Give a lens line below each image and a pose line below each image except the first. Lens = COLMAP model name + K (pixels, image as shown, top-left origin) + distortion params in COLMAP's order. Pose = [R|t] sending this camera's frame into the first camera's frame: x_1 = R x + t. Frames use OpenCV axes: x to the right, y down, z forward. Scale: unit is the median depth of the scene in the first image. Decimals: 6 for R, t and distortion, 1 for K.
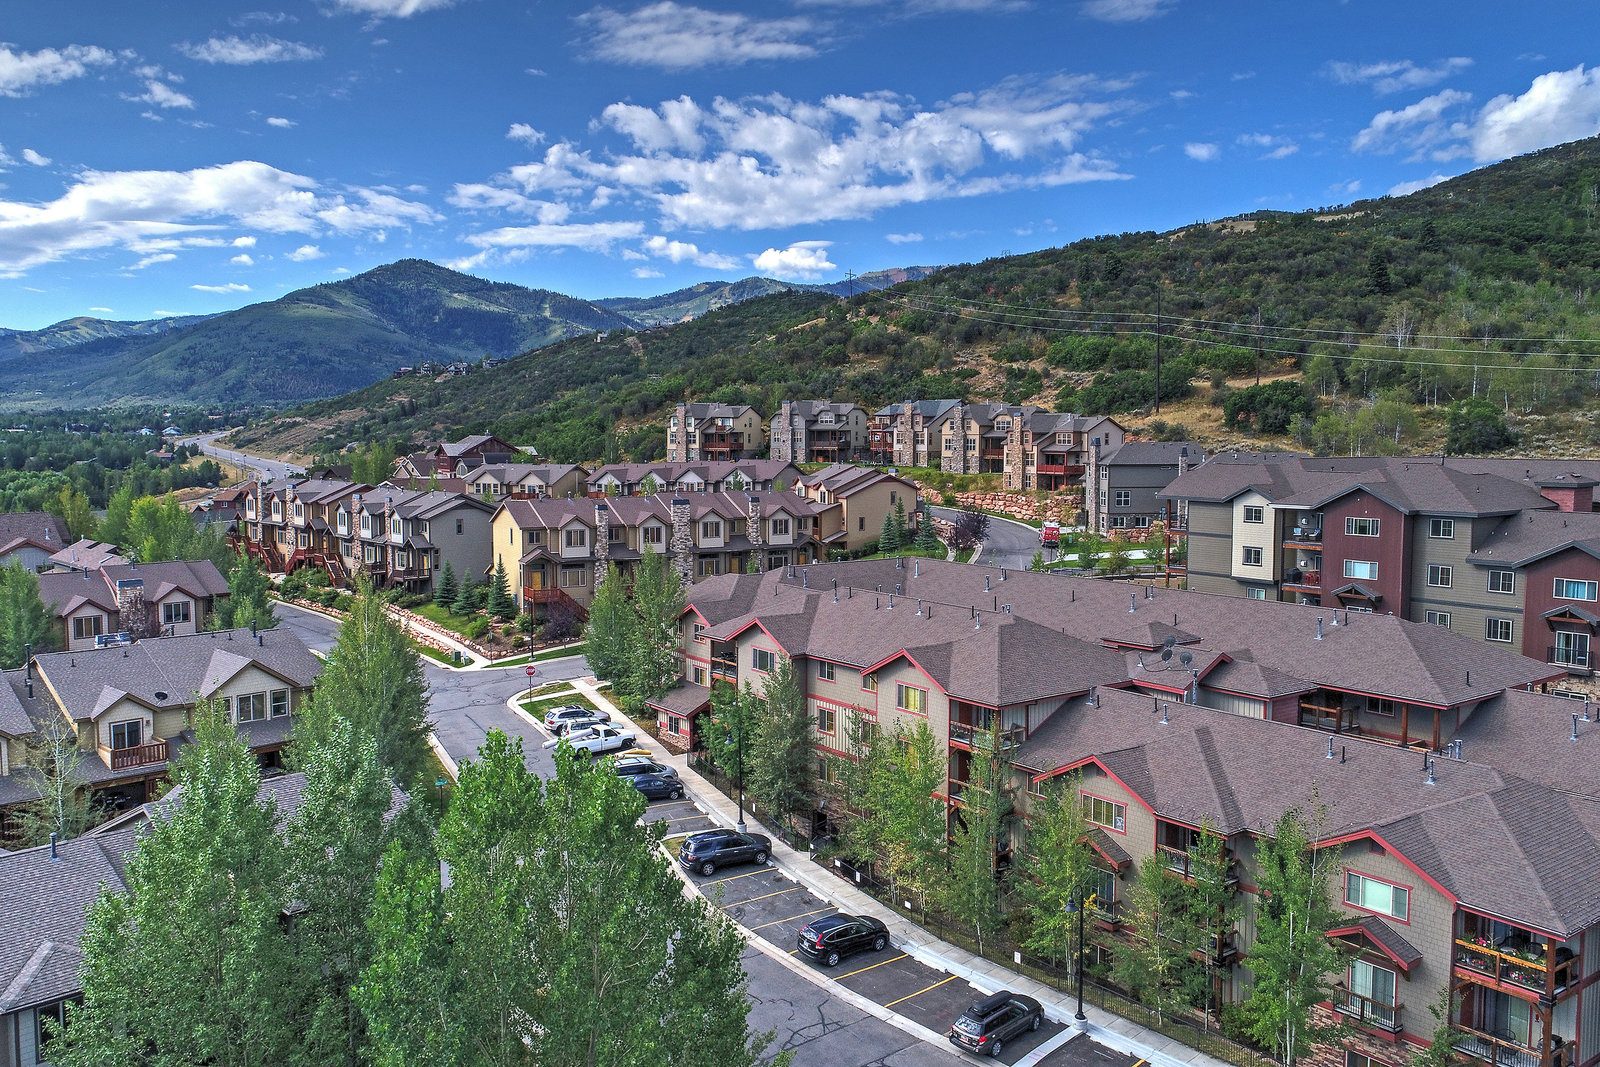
lens RADIAL K [[1281.0, 0, 795.2], [0, 1281.0, 562.6], [0, 0, 1]] dist [-0.007054, 0.005901]
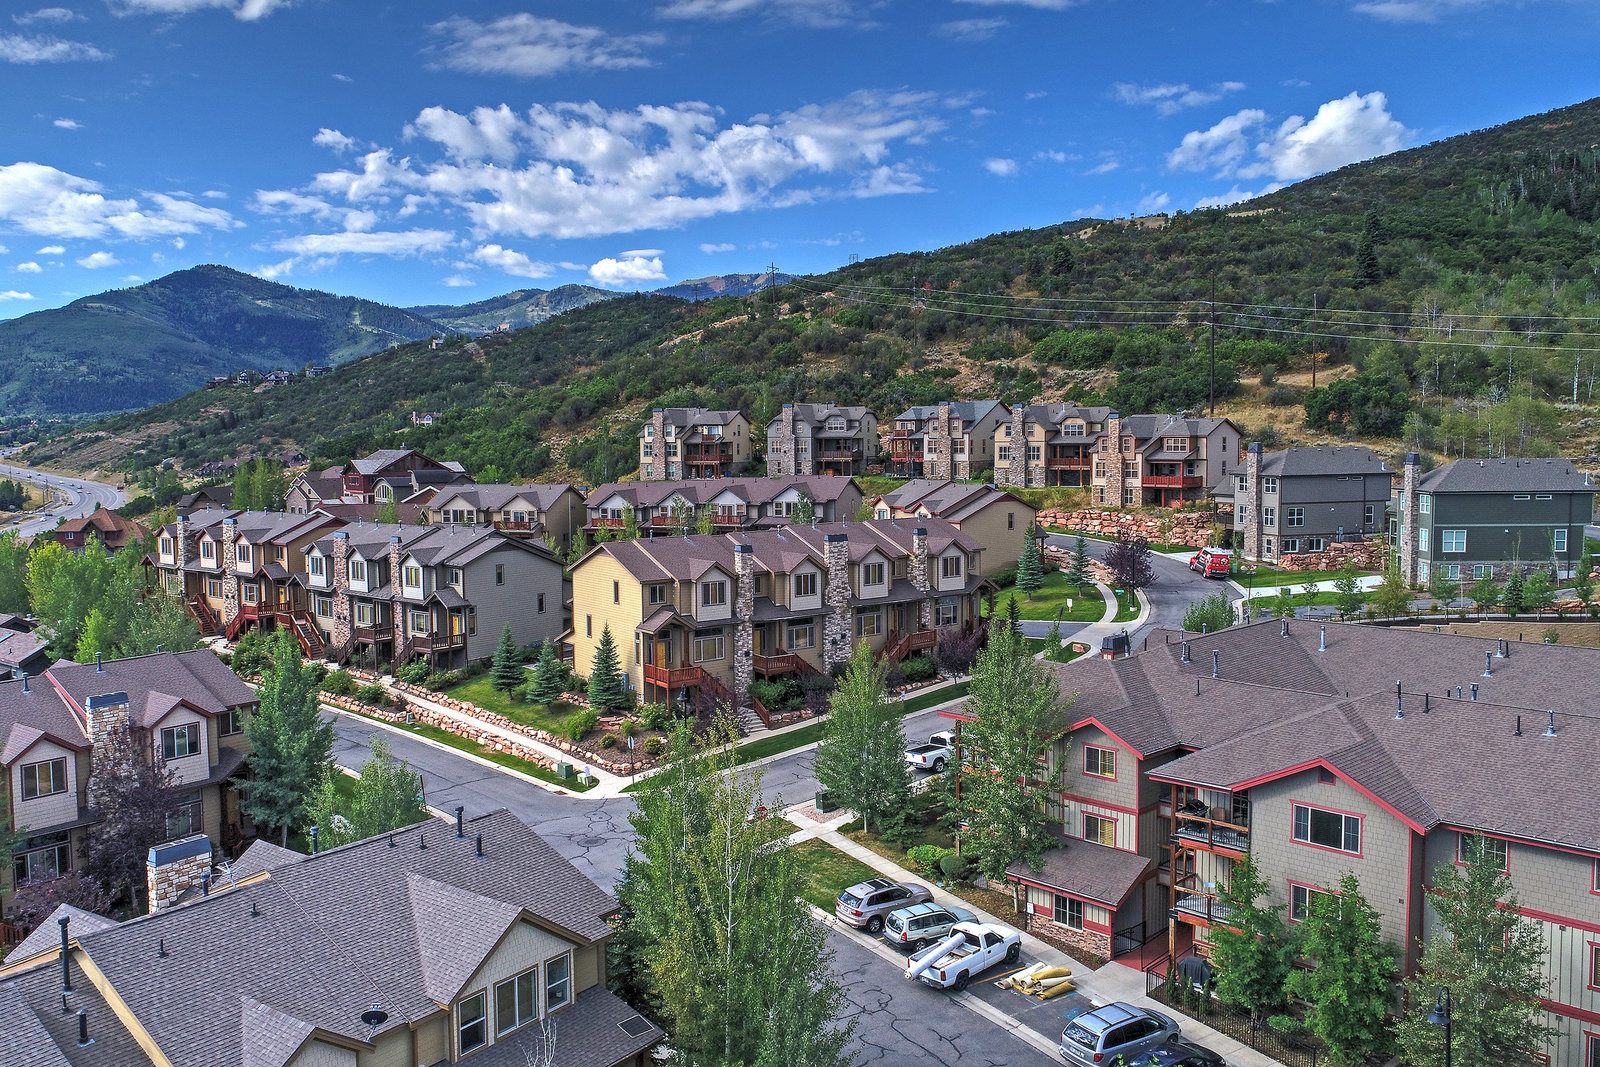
lens RADIAL K [[1281.0, 0, 761.8], [0, 1281.0, 515.6], [0, 0, 1]] dist [-0.007054, 0.005901]
pose [[0.993061, -0.020331, 0.115832, -0.102387], [0.025181, 0.998860, -0.040561, -0.014748], [-0.114876, 0.043197, 0.992440, 0.128341]]
